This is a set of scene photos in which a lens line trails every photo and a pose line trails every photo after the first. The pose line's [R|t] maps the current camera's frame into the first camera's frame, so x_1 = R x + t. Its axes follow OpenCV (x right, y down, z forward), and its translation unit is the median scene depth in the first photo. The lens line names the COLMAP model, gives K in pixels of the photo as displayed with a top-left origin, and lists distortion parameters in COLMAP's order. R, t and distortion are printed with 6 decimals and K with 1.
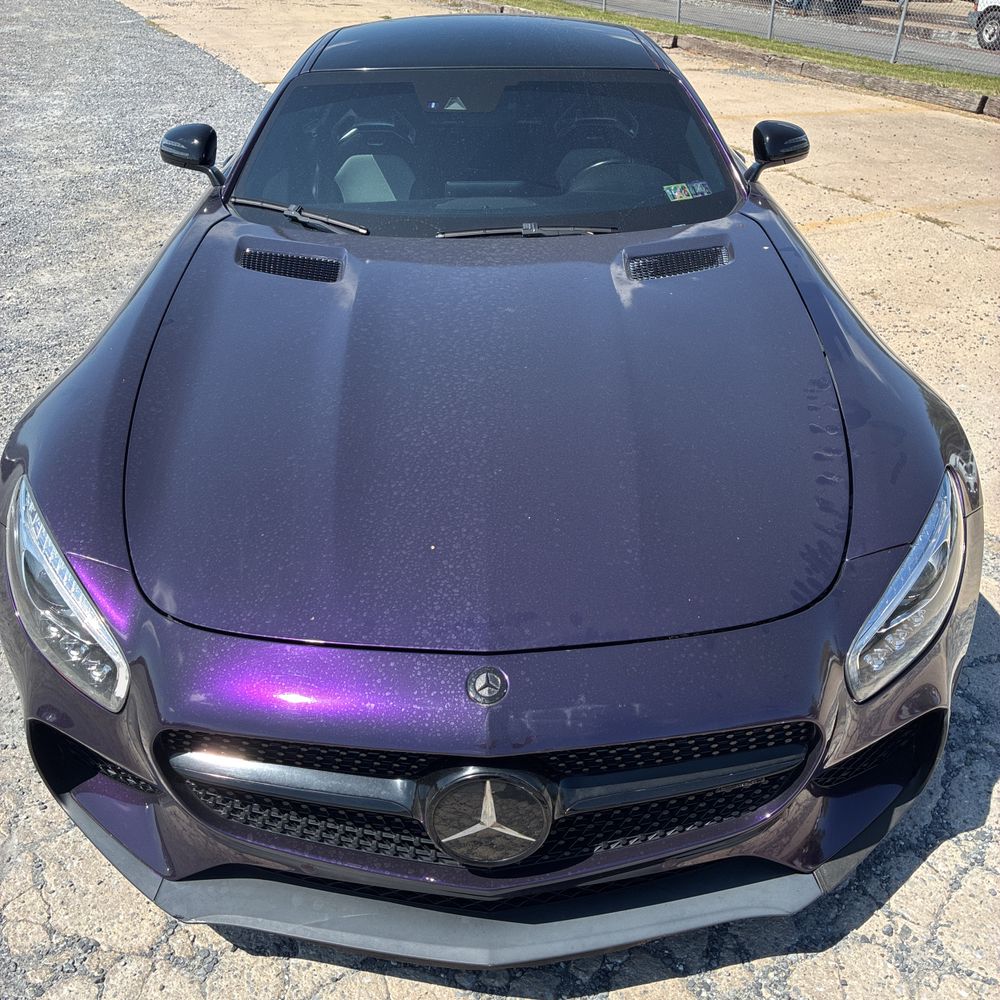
lens RADIAL K [[1012.3, 0, 494.8], [0, 1012.3, 498.1], [0, 0, 1]] dist [0.020554, 0.000000]
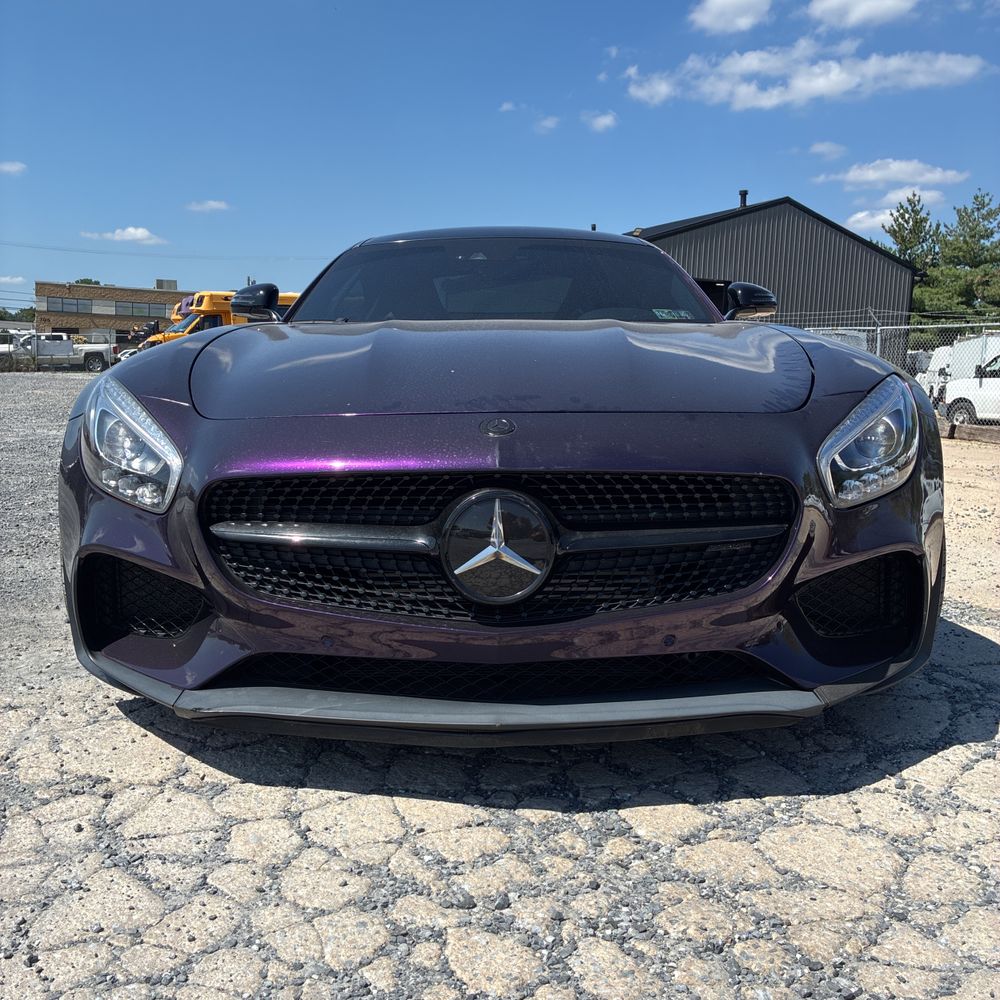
lens RADIAL K [[1012.3, 0, 500.9], [0, 1012.3, 496.6], [0, 0, 1]] dist [0.020554, 0.000000]
pose [[0.999872, 0.003651, -0.015590, 0.011664], [-0.009308, 0.924790, -0.380365, 0.545311], [0.013029, 0.380461, 0.924705, -0.026285]]
